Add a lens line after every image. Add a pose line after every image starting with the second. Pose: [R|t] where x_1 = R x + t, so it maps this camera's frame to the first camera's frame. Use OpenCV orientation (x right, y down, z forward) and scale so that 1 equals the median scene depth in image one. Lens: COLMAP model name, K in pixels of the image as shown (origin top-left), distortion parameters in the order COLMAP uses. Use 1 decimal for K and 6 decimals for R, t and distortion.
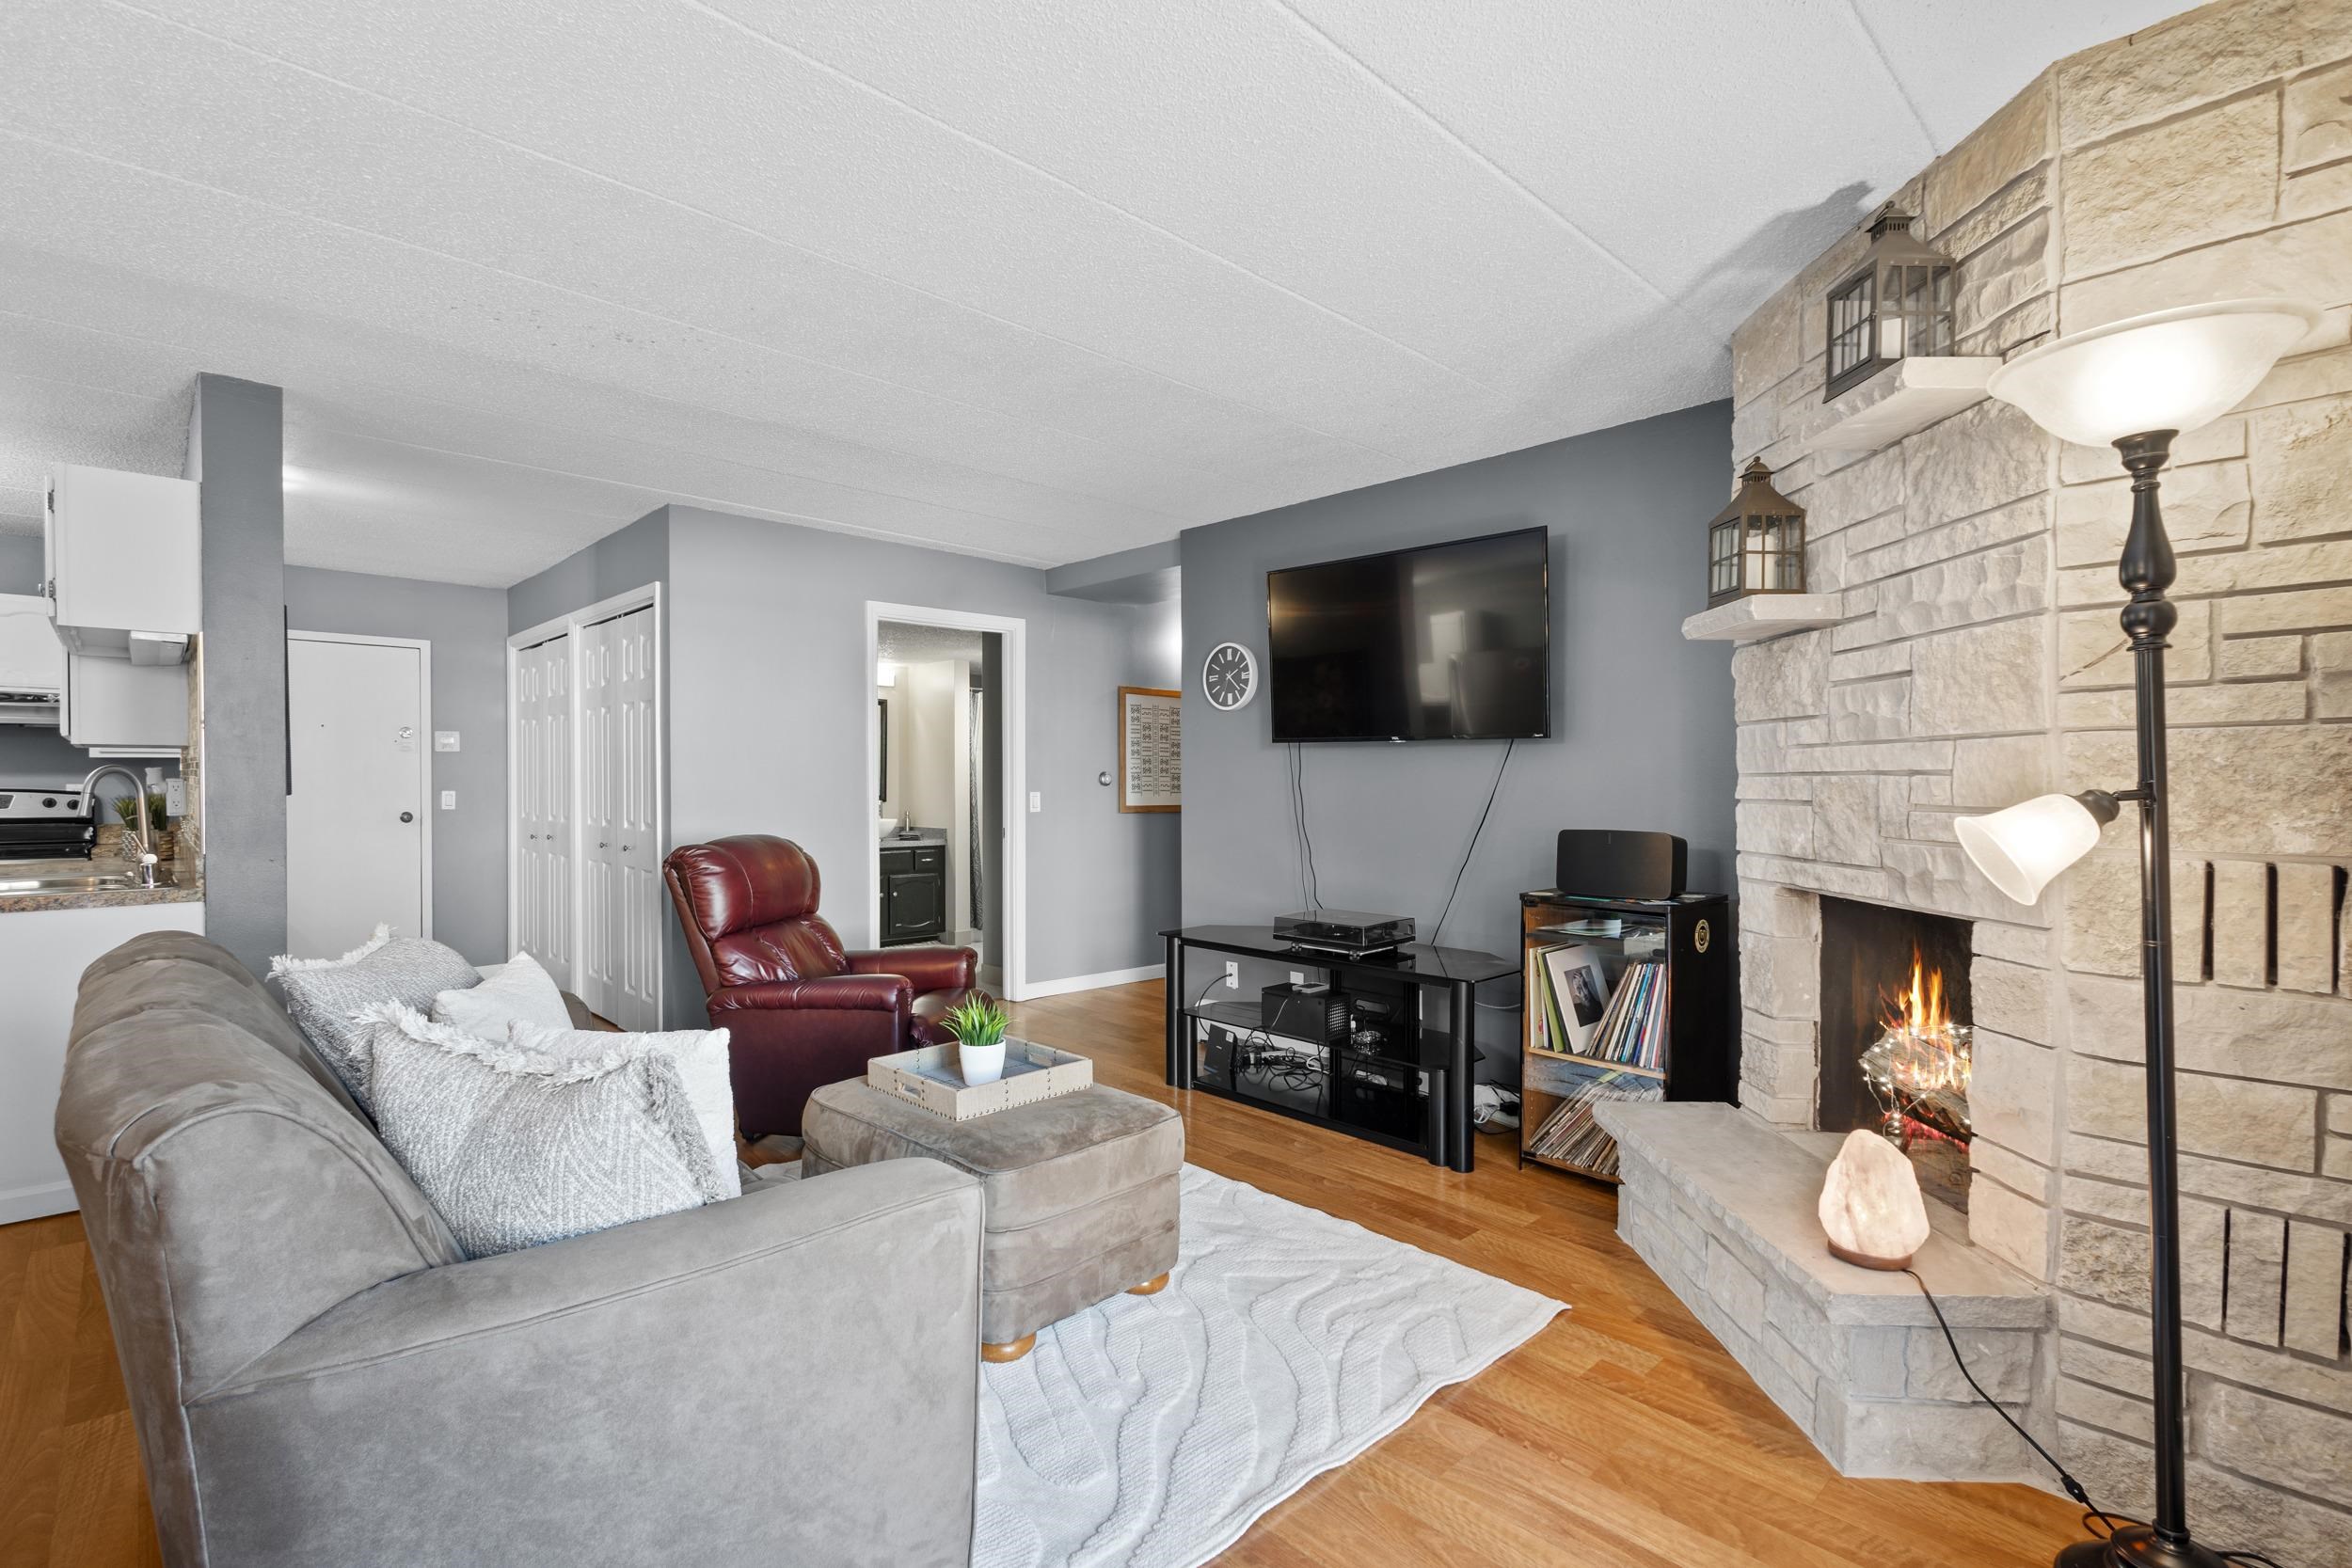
lens RADIAL K [[1076.7, 0, 1182.4], [0, 1076.7, 791.8], [0, 0, 1]] dist [0.010526, -0.003485]
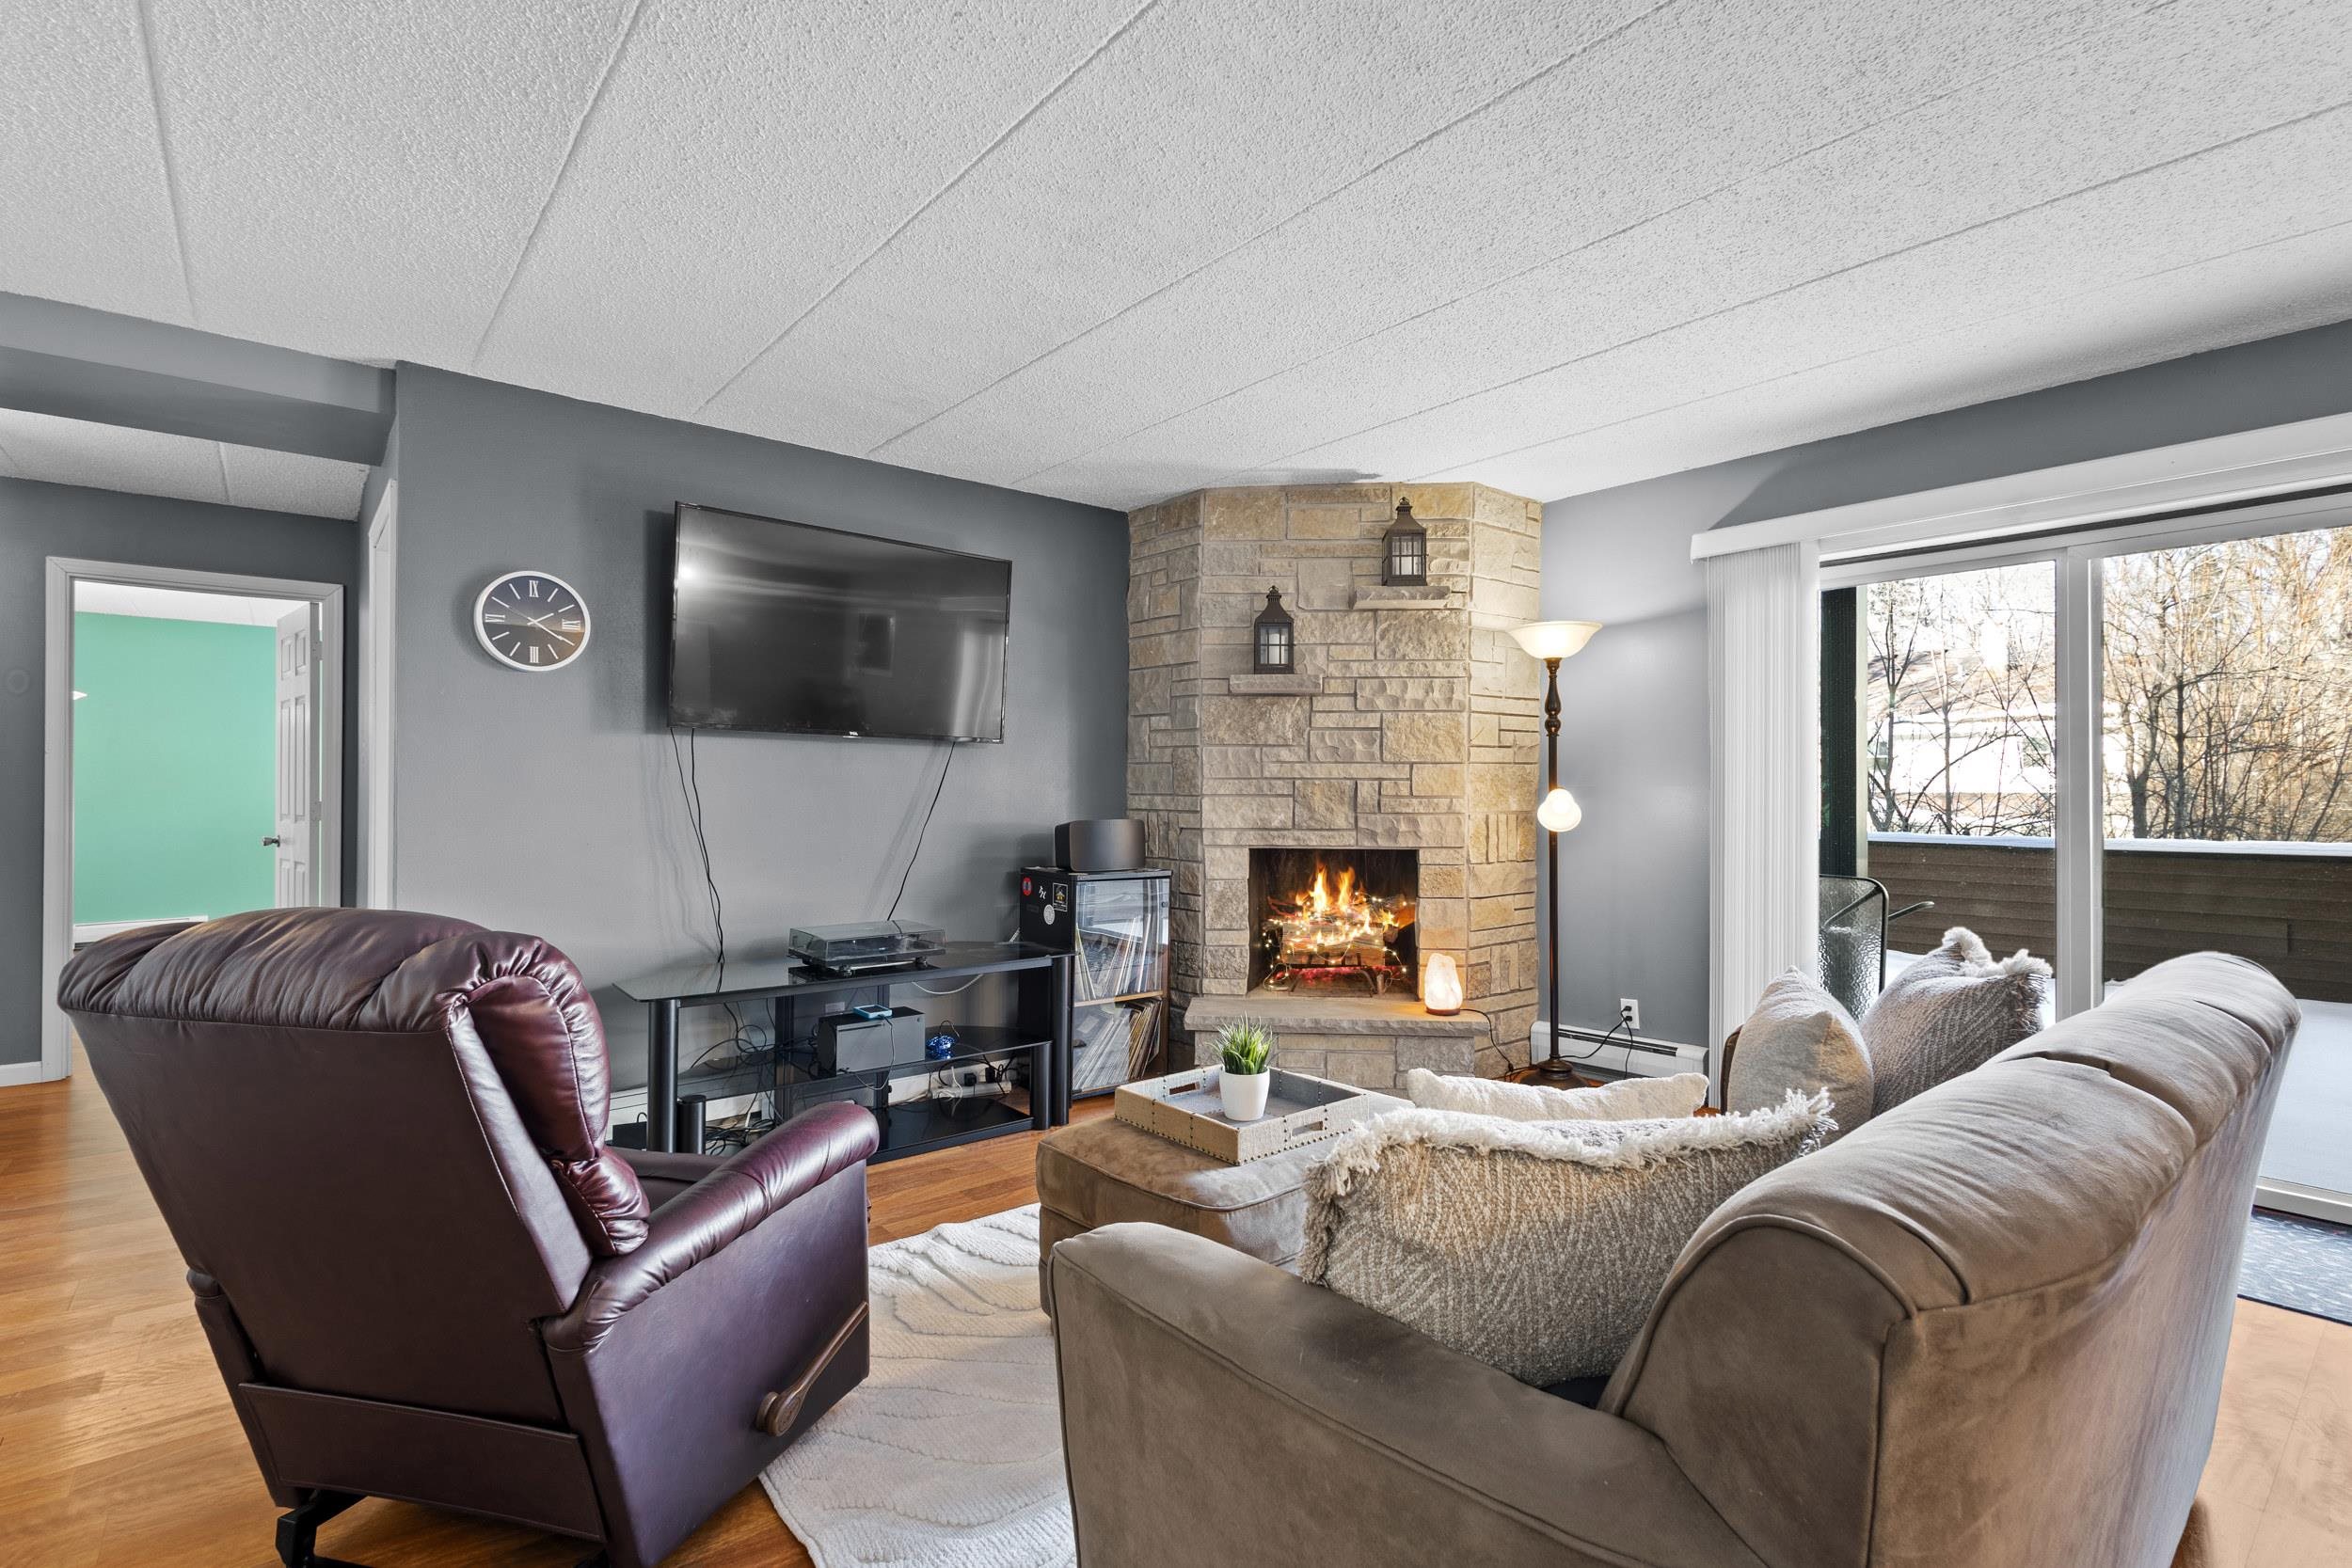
lens RADIAL K [[1076.7, 0, 1177.9], [0, 1076.7, 784.5], [0, 0, 1]] dist [0.010526, -0.003485]
pose [[0.075836, 0.004164, 0.997112, -1.211191], [0.003542, 0.999984, -0.004445, -0.000523], [-0.997114, 0.003869, 0.075820, 1.113760]]
